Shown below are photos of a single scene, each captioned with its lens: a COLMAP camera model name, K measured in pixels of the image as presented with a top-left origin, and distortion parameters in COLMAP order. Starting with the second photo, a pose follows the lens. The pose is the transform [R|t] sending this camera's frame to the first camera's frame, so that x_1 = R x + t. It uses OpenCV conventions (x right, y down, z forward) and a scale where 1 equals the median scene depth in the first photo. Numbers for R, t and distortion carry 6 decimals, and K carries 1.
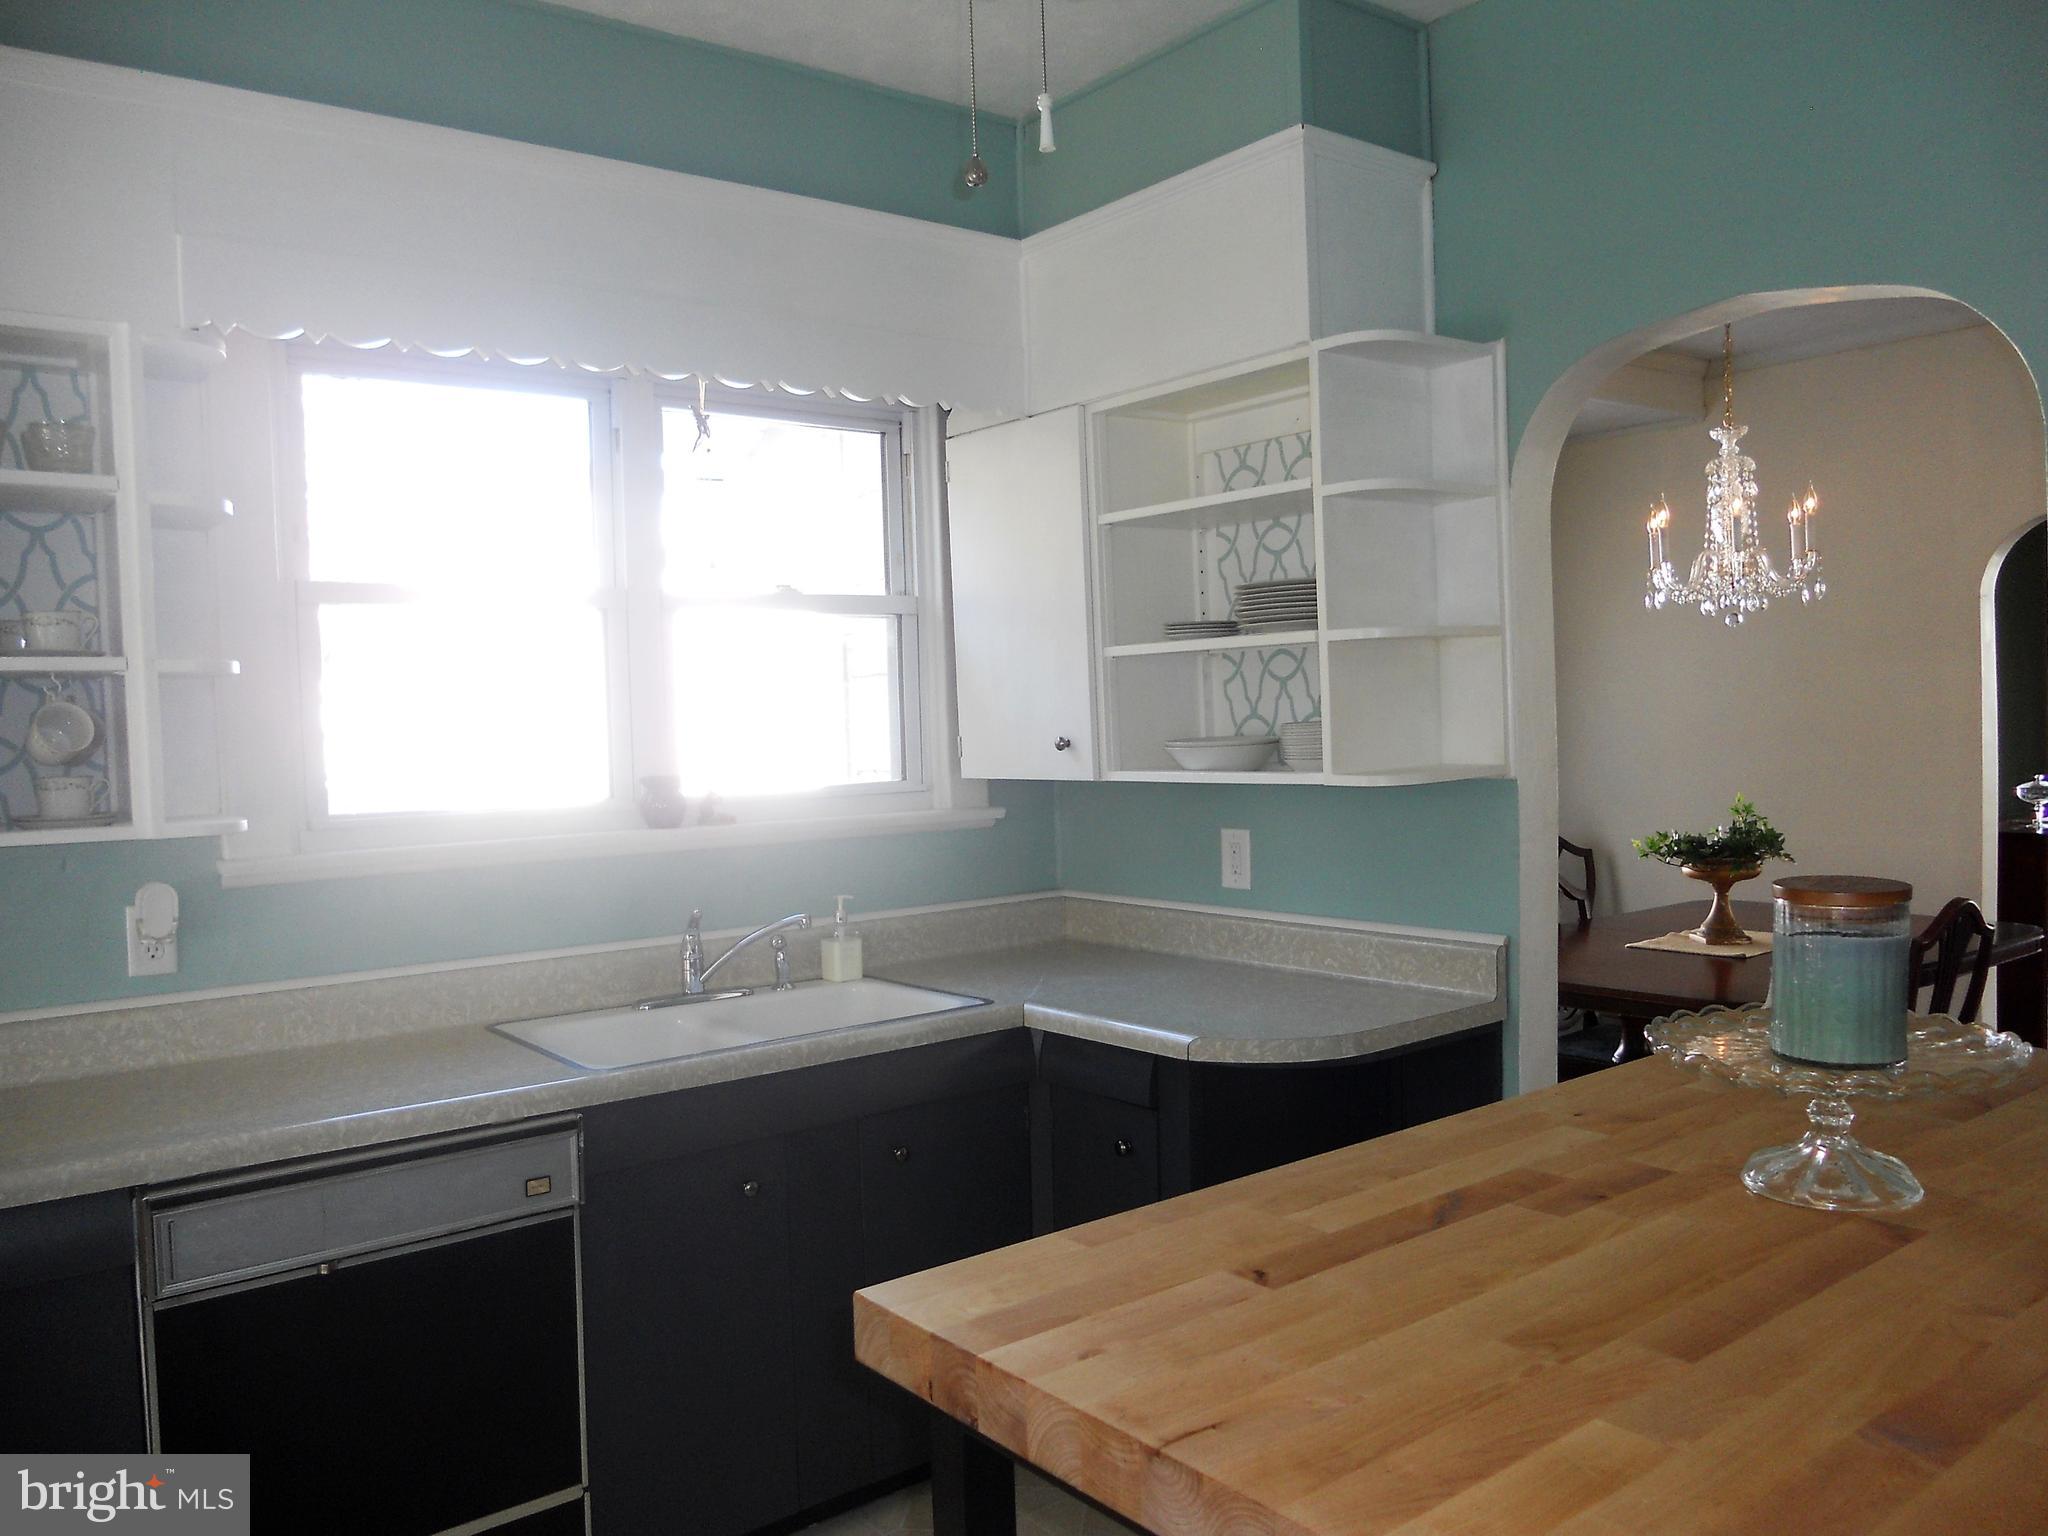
lens RADIAL K [[1576.6, 0, 1024.0], [0, 1576.6, 768.0], [0, 0, 1]] dist [-0.001755, 0.000141]
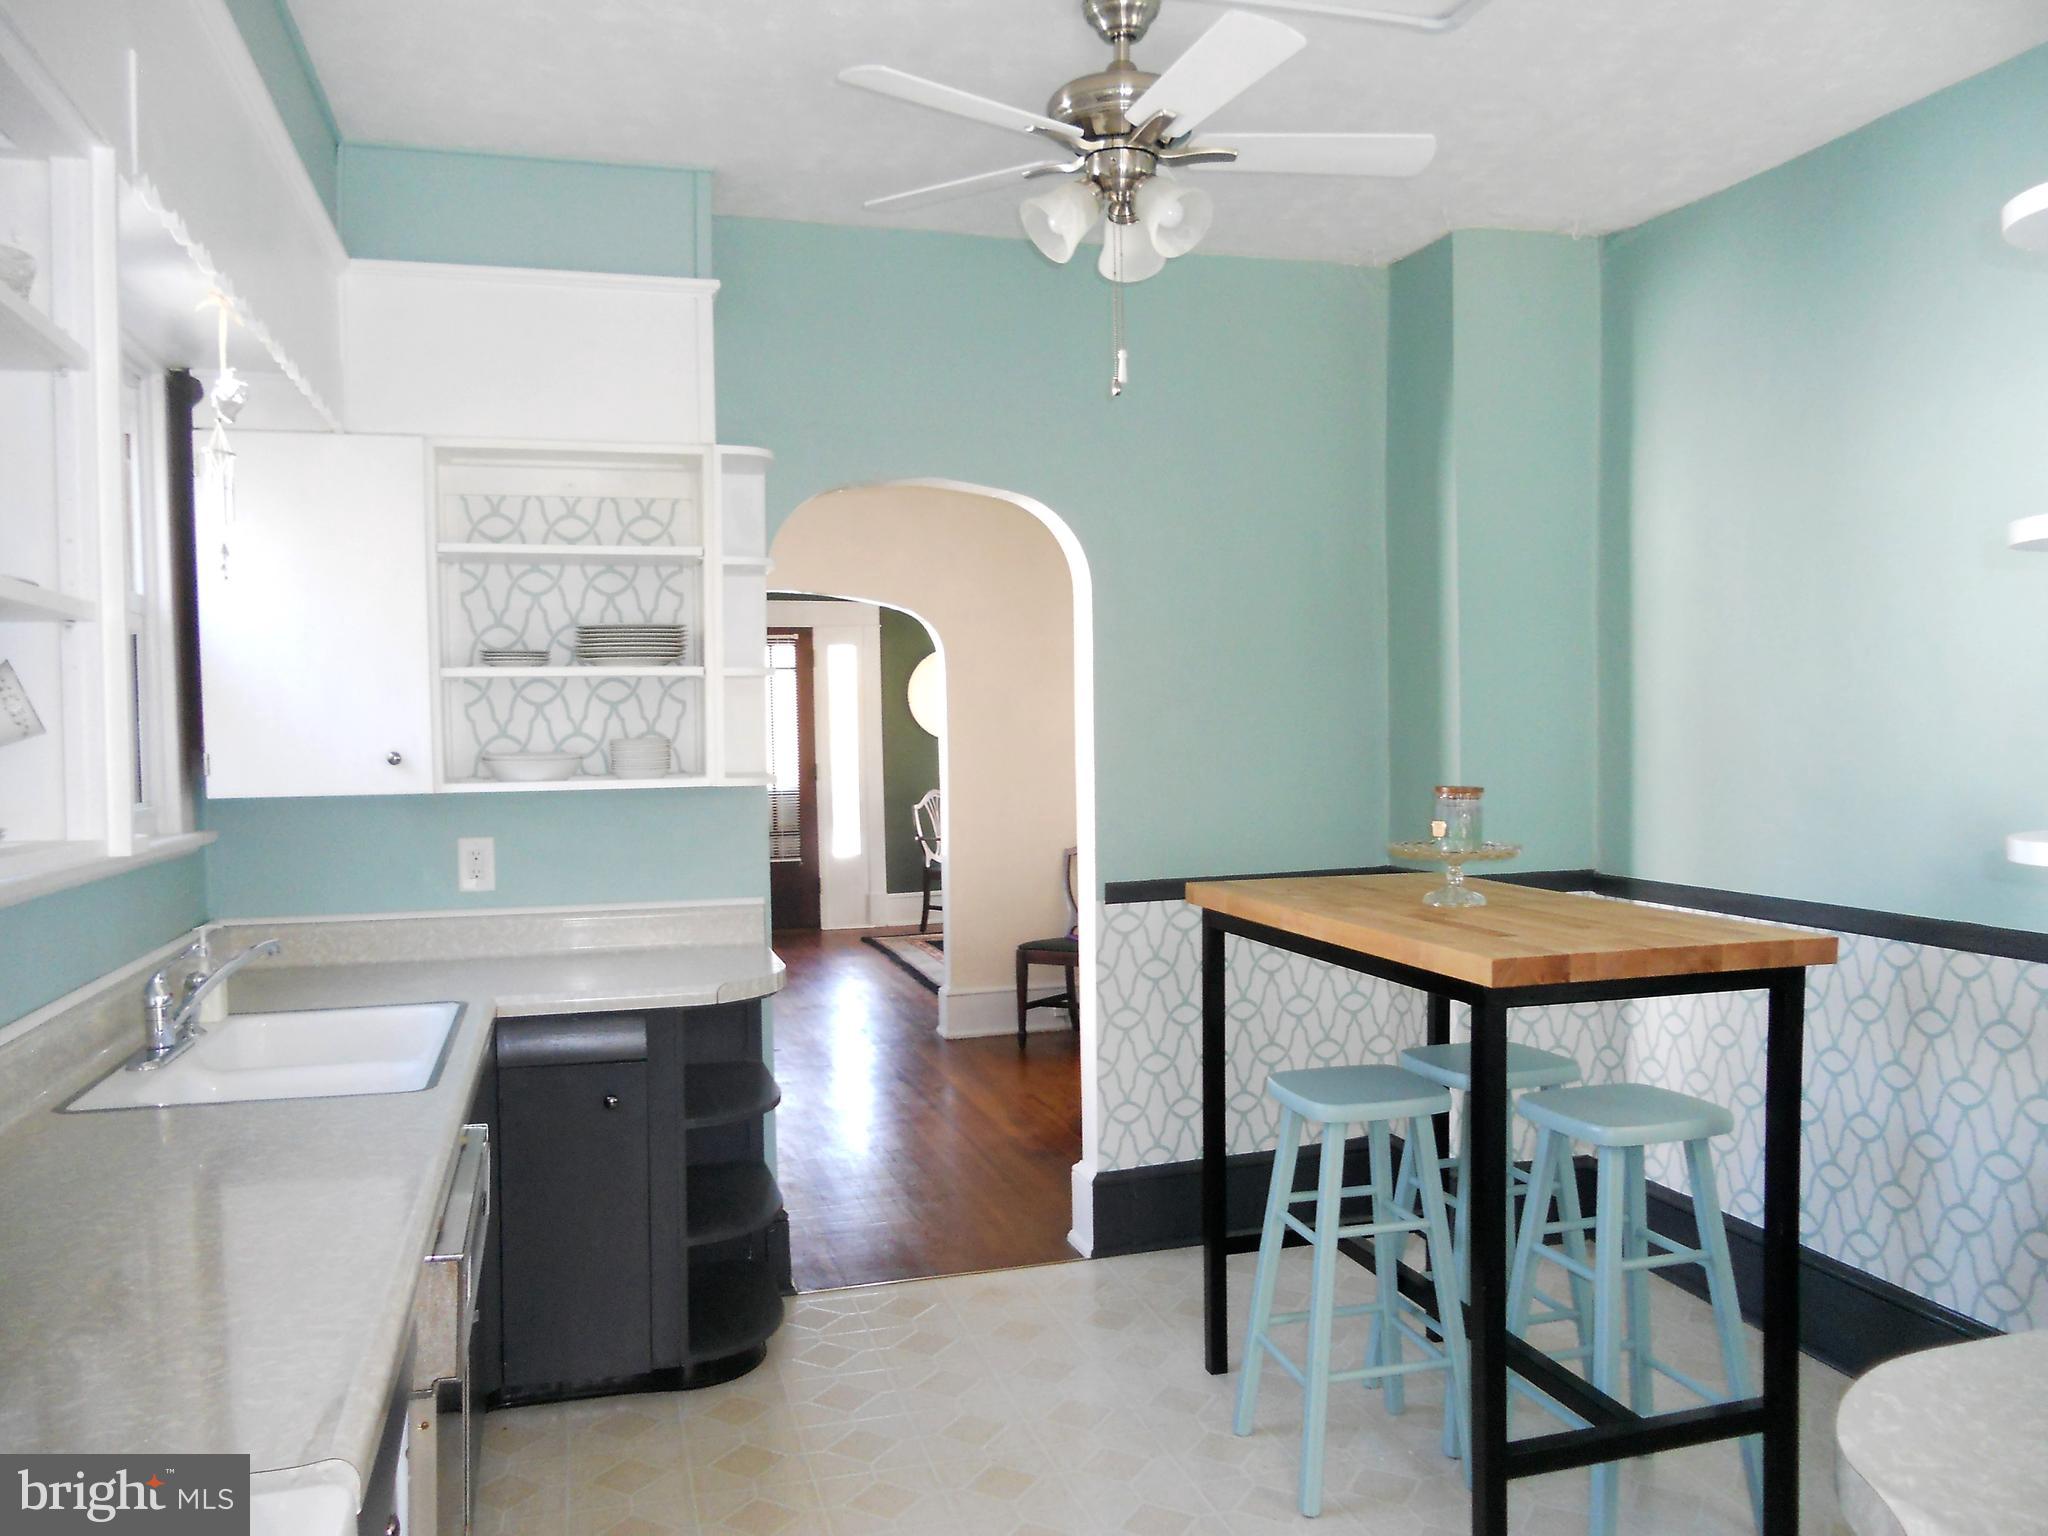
lens RADIAL K [[1579.1, 0, 1024.0], [0, 1579.1, 768.0], [0, 0, 1]] dist [-0.001284, -0.000041]
pose [[0.376811, -0.001550, 0.926289, -0.775167], [0.035837, 0.999274, -0.012907, 0.018386], [-0.925597, 0.038059, 0.376593, 0.234232]]
